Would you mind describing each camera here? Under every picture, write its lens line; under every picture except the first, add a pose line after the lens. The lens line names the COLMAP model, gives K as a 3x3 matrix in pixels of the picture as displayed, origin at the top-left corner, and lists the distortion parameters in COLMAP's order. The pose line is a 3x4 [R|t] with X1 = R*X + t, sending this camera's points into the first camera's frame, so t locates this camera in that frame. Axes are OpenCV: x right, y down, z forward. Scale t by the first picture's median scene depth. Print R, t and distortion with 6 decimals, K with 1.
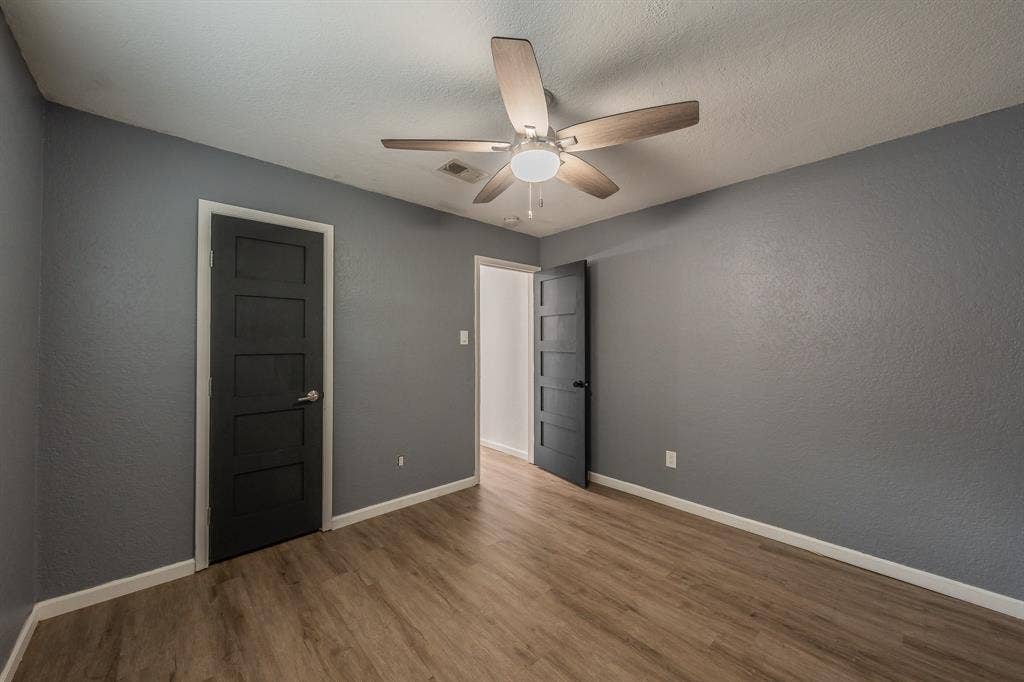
lens RADIAL K [[385.4, 0, 513.7], [0, 385.4, 337.4], [0, 0, 1]] dist [0.000409, 0.000069]
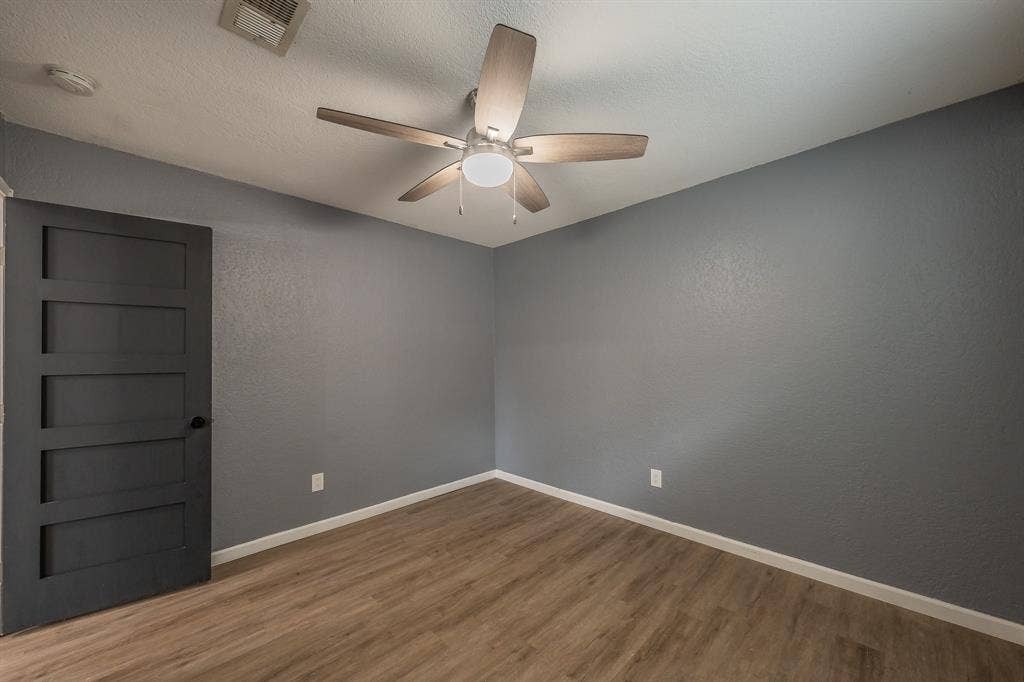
lens RADIAL K [[385.4, 0, 513.7], [0, 385.4, 337.4], [0, 0, 1]] dist [0.000409, 0.000069]
pose [[-0.046975, 0.044860, 0.997888, -0.780583], [-0.005565, 0.998964, -0.045171, 0.011911], [-0.998881, -0.007675, -0.046676, 0.807866]]
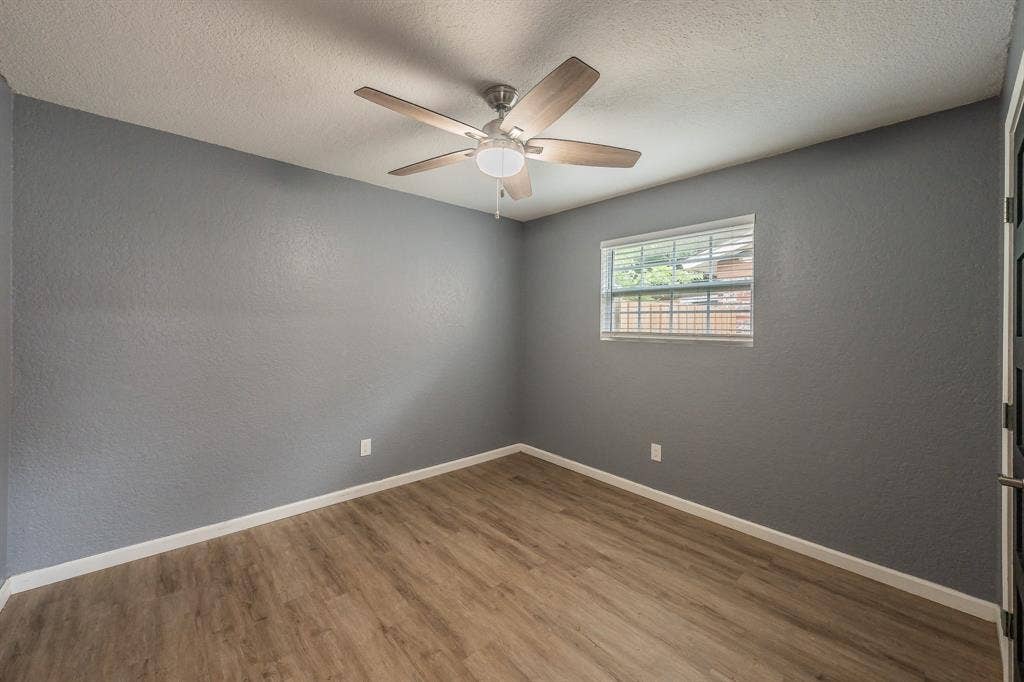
lens RADIAL K [[385.4, 0, 513.7], [0, 385.4, 337.4], [0, 0, 1]] dist [0.000409, 0.000069]
pose [[-0.999837, -0.014212, 0.011150, 0.002280], [-0.014103, 0.999852, 0.009865, 0.009372], [-0.011288, 0.009706, -0.999889, 1.646692]]
